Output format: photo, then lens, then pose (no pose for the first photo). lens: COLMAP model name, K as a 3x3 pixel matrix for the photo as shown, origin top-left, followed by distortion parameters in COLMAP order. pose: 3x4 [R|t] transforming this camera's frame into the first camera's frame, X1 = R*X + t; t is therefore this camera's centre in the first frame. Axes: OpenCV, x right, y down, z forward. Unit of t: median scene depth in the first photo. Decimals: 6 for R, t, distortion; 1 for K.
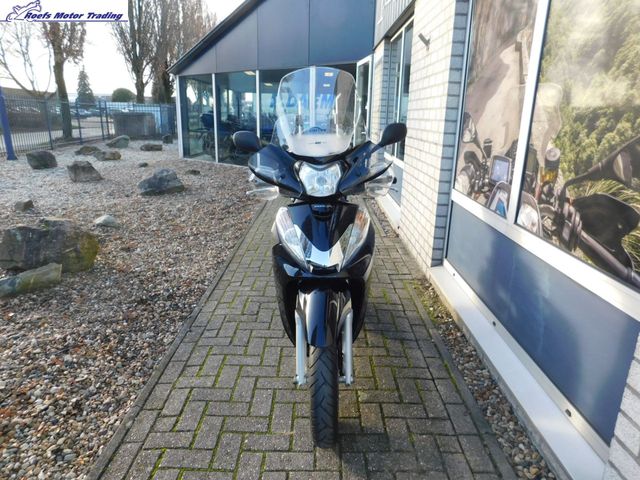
lens RADIAL K [[423.2, 0, 321.2], [0, 423.2, 237.7], [0, 0, 1]] dist [-0.063624, 0.059616]
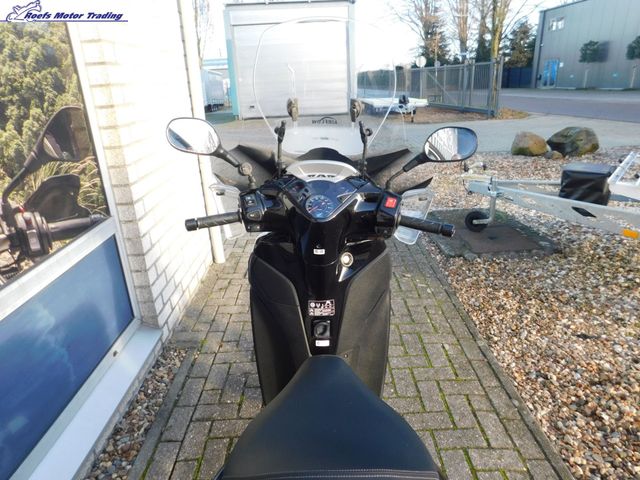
lens RADIAL K [[423.2, 0, 321.2], [0, 423.2, 237.7], [0, 0, 1]] dist [-0.063624, 0.059616]
pose [[-0.999765, 0.021646, 0.001300, -0.000321], [0.018130, 0.801455, 0.597780, -0.315744], [0.011898, 0.597663, -0.801659, 1.023678]]
